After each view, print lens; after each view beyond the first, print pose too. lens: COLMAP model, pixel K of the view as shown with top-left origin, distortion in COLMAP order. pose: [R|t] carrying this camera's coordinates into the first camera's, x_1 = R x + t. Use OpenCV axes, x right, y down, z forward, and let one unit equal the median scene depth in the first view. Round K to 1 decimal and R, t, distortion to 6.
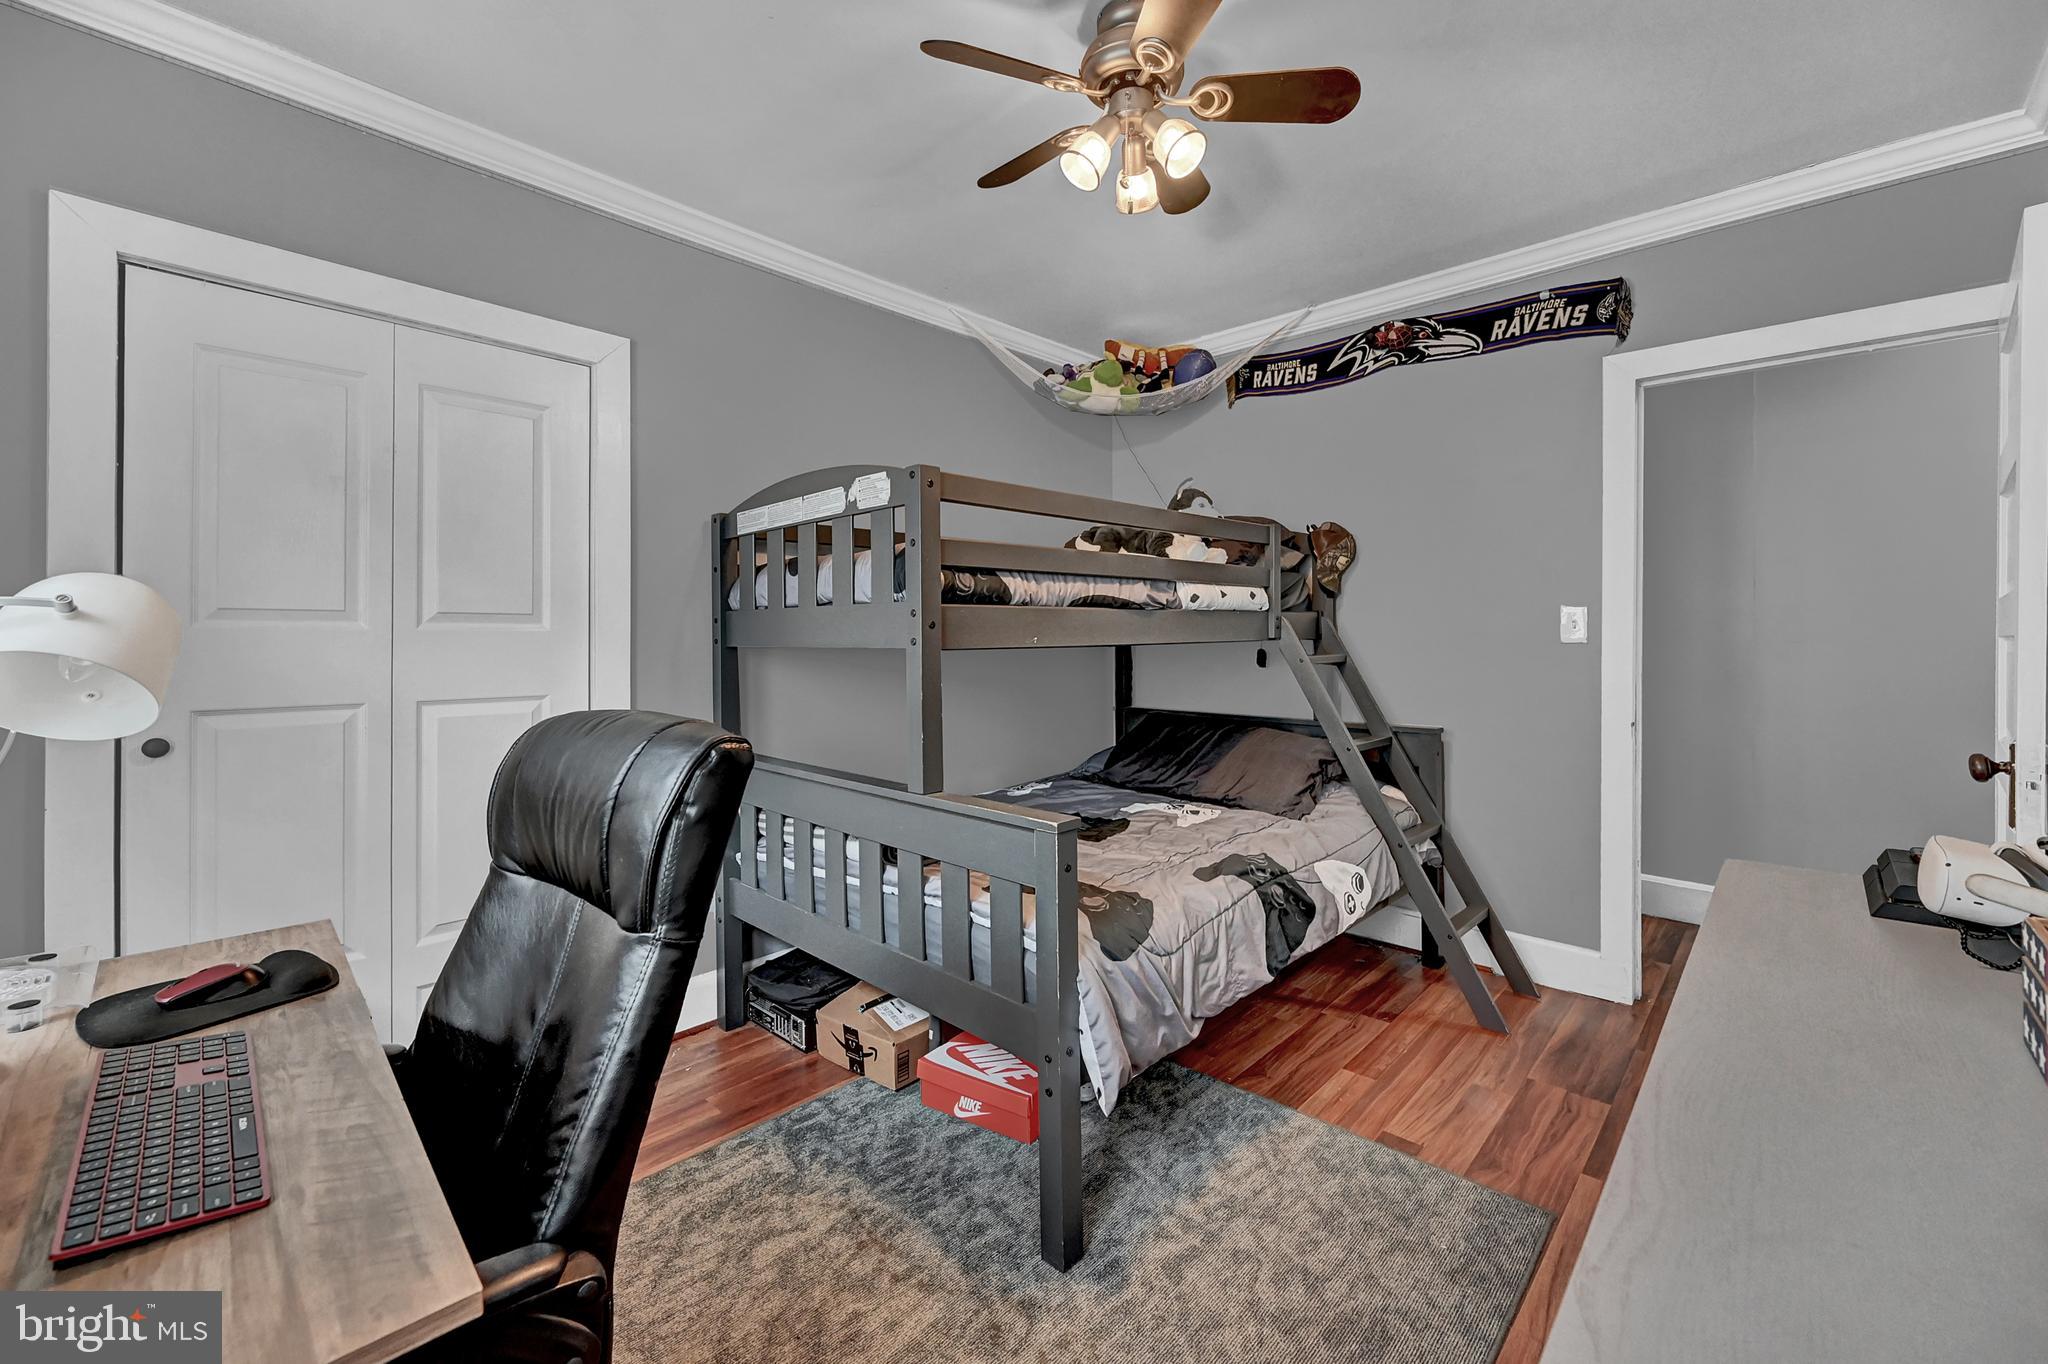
lens RADIAL K [[821.6, 0, 1039.5], [0, 821.6, 639.7], [0, 0, 1]] dist [0.001986, 0.000153]
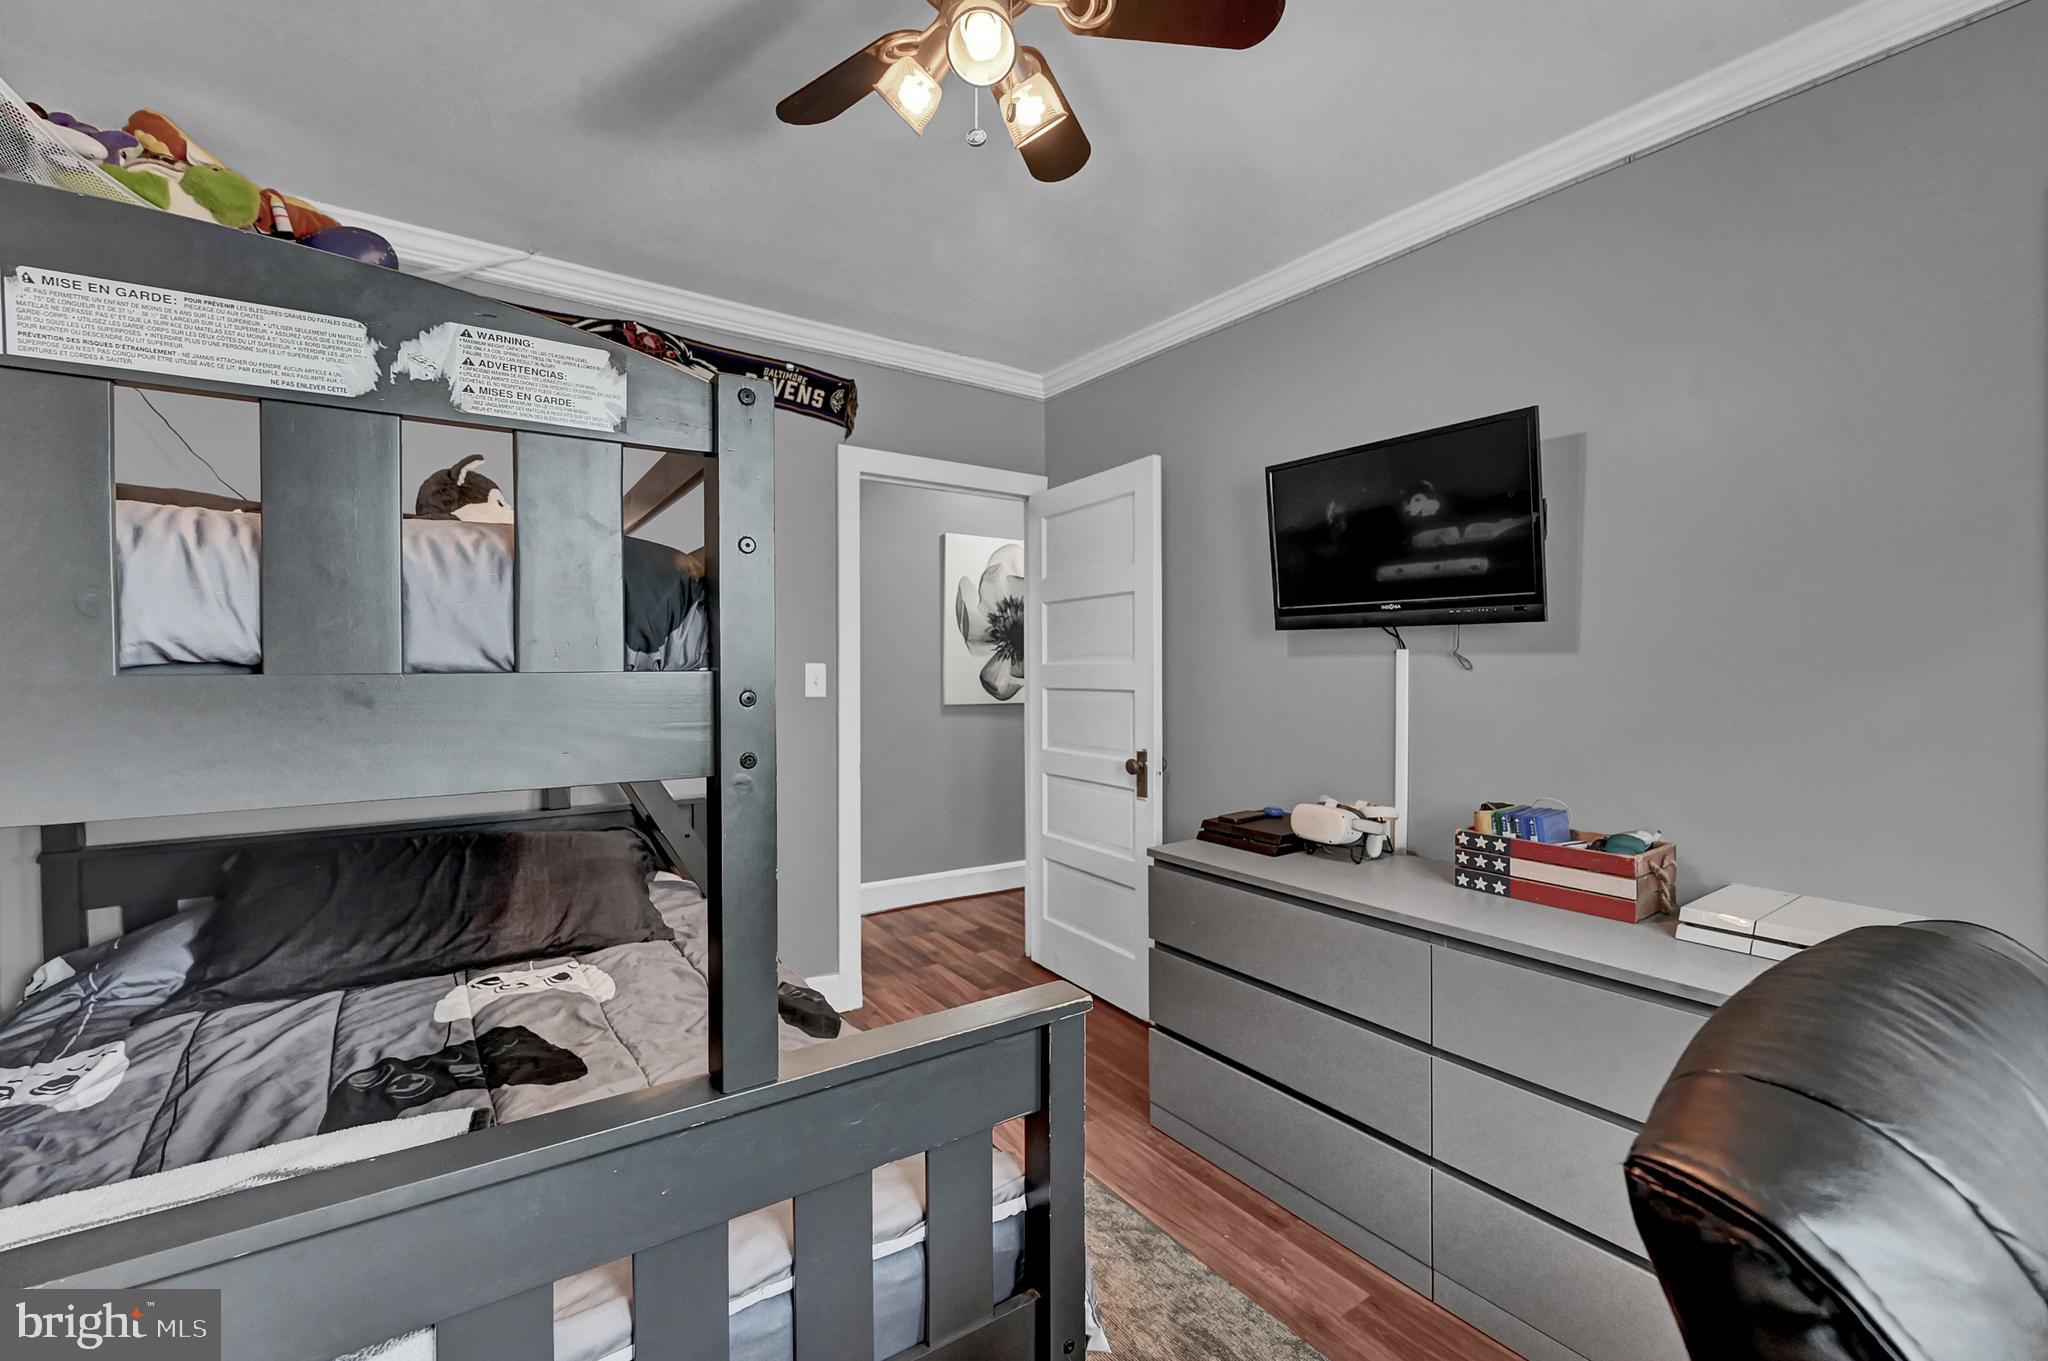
lens RADIAL K [[848.3, 0, 1009.5], [0, 848.3, 671.4], [0, 0, 1]] dist [0.001371, 0.000060]
pose [[0.231768, -0.004216, 0.972762, -0.384384], [0.010591, 0.999942, 0.001811, -0.030871], [-0.972713, 0.009882, 0.231800, 0.494717]]
